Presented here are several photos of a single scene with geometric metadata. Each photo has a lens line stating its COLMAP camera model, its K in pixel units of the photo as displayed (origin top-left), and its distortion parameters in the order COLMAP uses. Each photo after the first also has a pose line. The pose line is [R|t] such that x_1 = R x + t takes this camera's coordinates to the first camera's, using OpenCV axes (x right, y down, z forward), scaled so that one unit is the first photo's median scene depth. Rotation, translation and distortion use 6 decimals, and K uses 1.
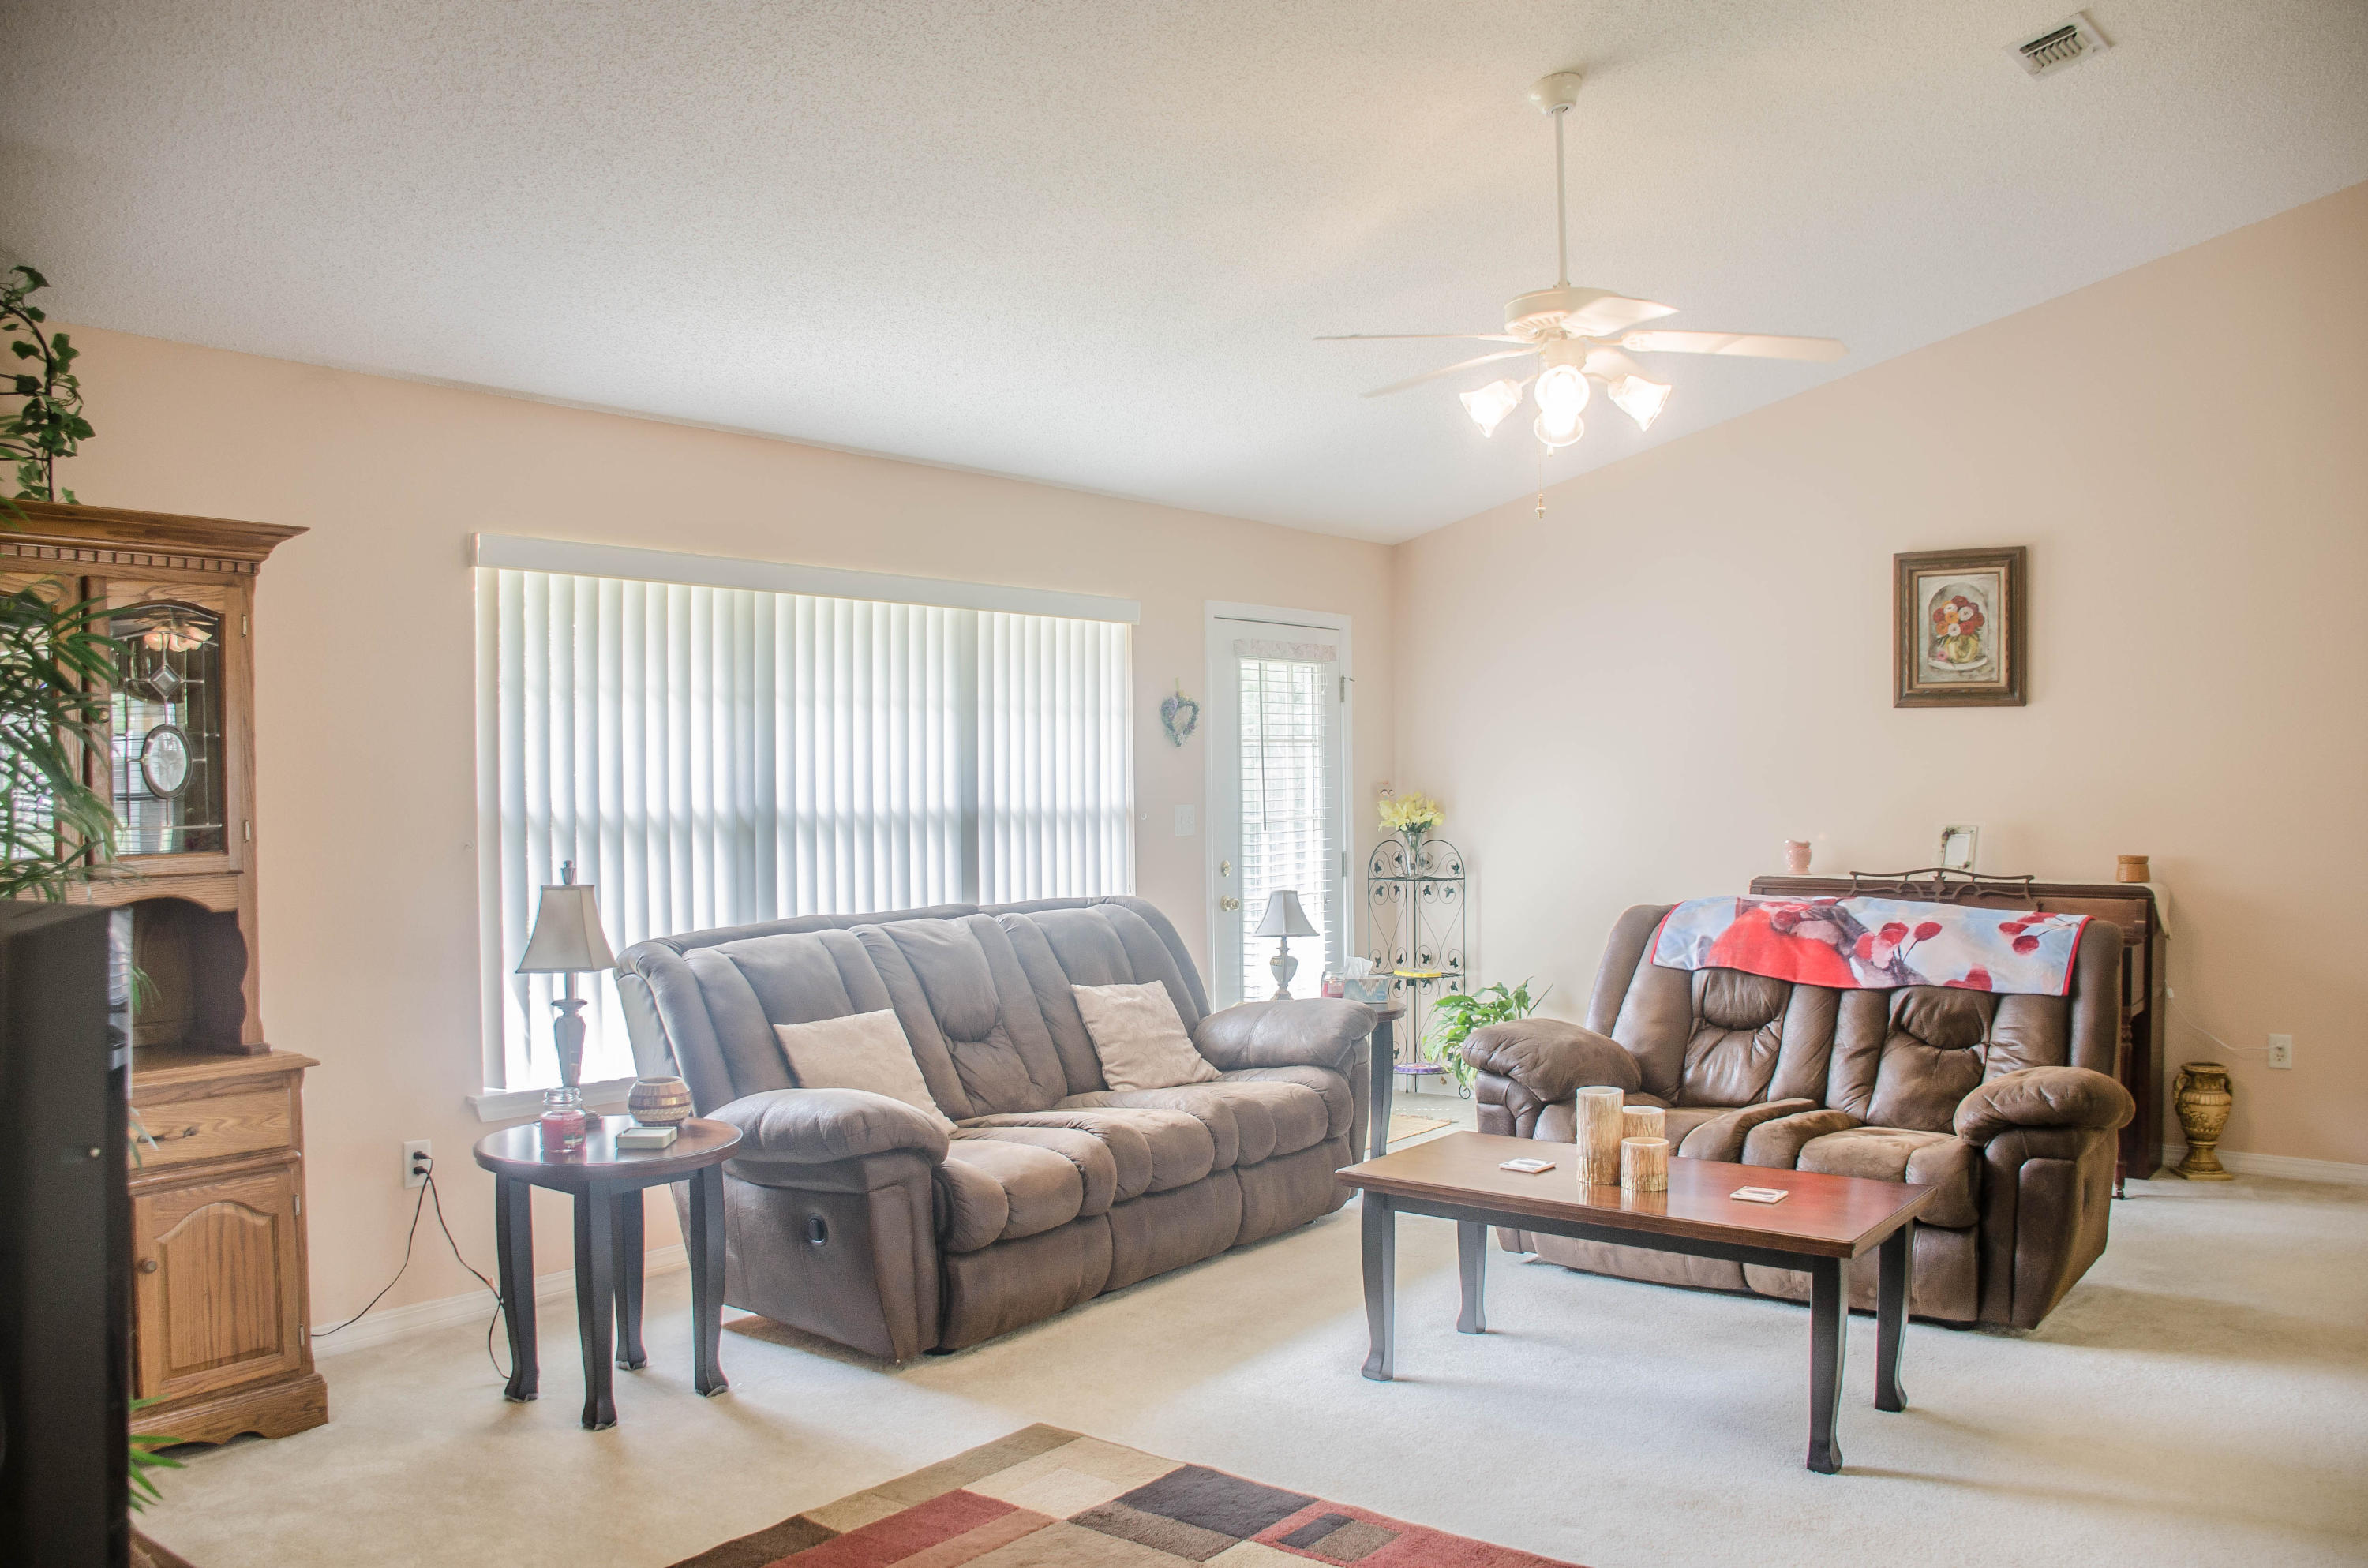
lens RADIAL K [[1855.9, 0, 1174.6], [0, 1855.9, 813.1], [0, 0, 1]] dist [-0.152444, 0.111832]
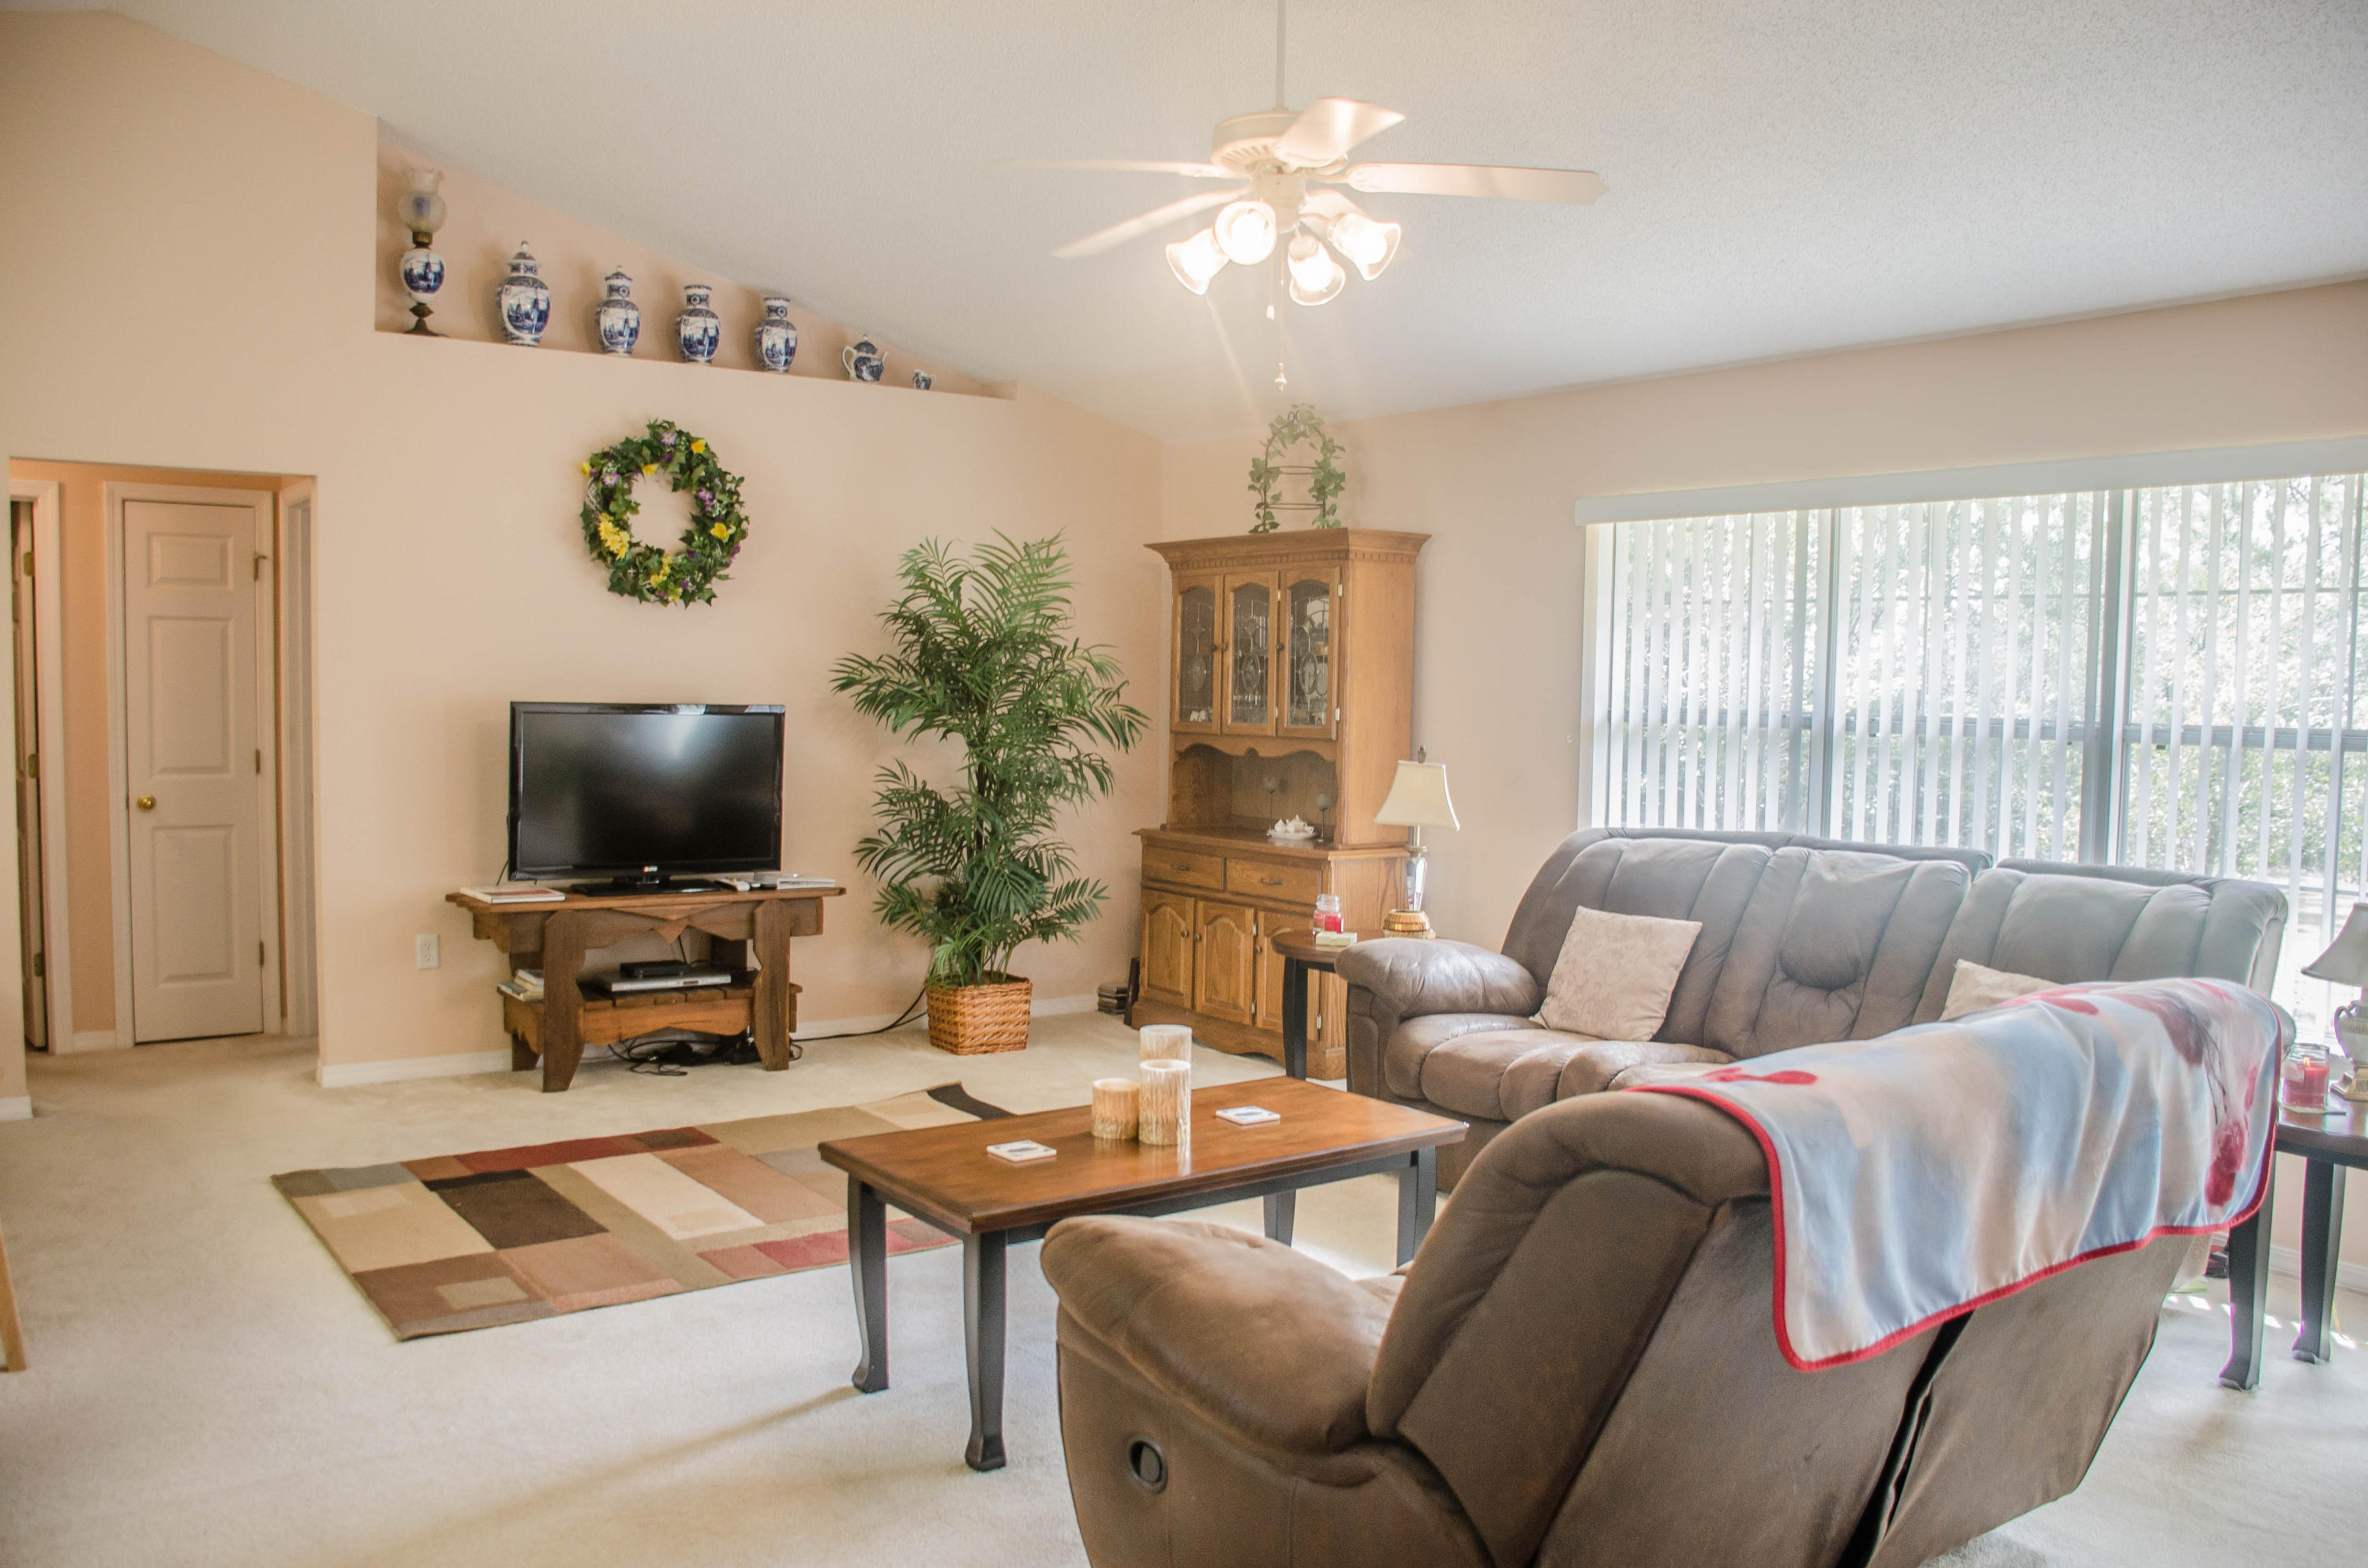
lens RADIAL K [[1855.9, 0, 1174.6], [0, 1855.9, 813.1], [0, 0, 1]] dist [-0.152444, 0.111832]
pose [[-0.261693, 0.089797, -0.960965, 0.657546], [-0.011179, 0.995314, 0.096051, -0.036897], [0.965086, 0.035879, -0.259463, 0.719559]]
